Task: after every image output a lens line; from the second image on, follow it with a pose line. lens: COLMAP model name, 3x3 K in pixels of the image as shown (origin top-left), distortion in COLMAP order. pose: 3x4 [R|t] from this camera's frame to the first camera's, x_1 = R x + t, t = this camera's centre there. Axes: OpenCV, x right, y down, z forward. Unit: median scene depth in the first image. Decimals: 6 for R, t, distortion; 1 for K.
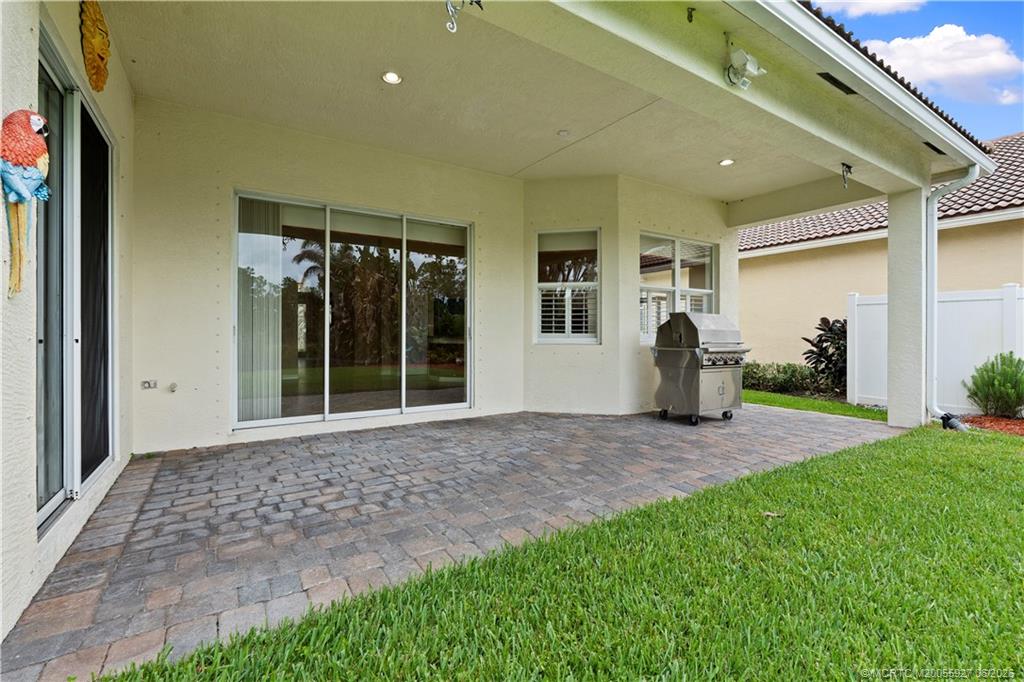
lens RADIAL K [[452.5, 0, 502.6], [0, 452.5, 331.1], [0, 0, 1]] dist [-0.009141, 0.000379]
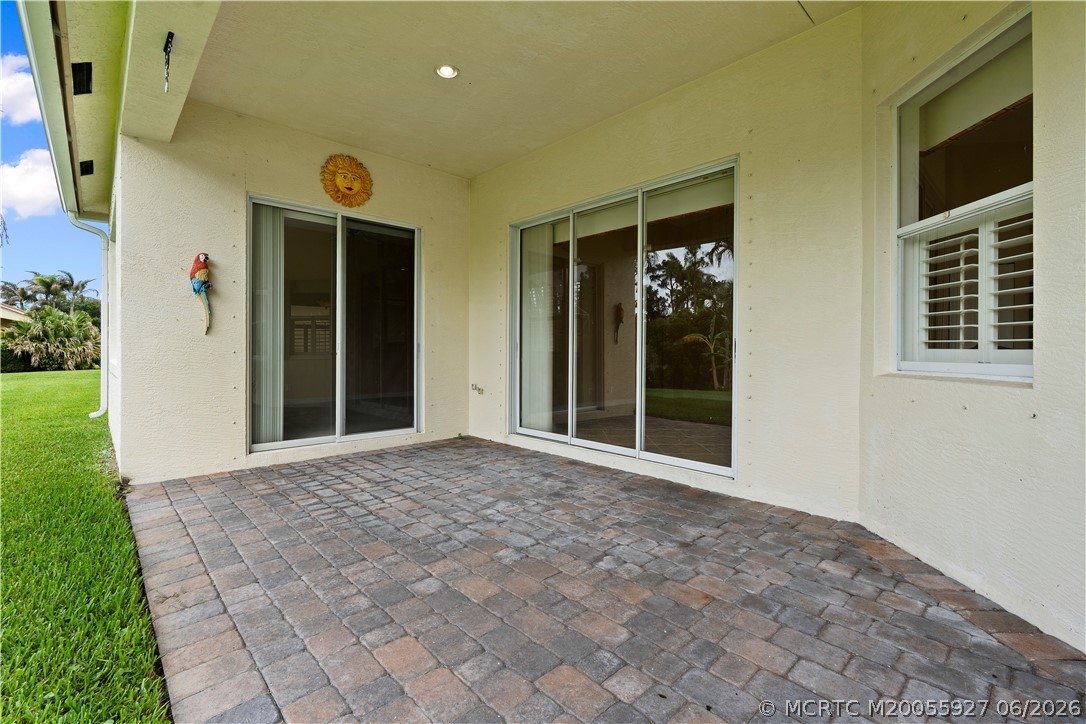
lens RADIAL K [[479.9, 0, 534.3], [0, 479.9, 354.2], [0, 0, 1]] dist [-0.009141, 0.000379]
pose [[0.190338, 0.007145, -0.981693, 0.727378], [-0.001164, 0.999974, 0.007053, 0.010462], [0.981718, -0.000199, 0.190341, 0.976270]]
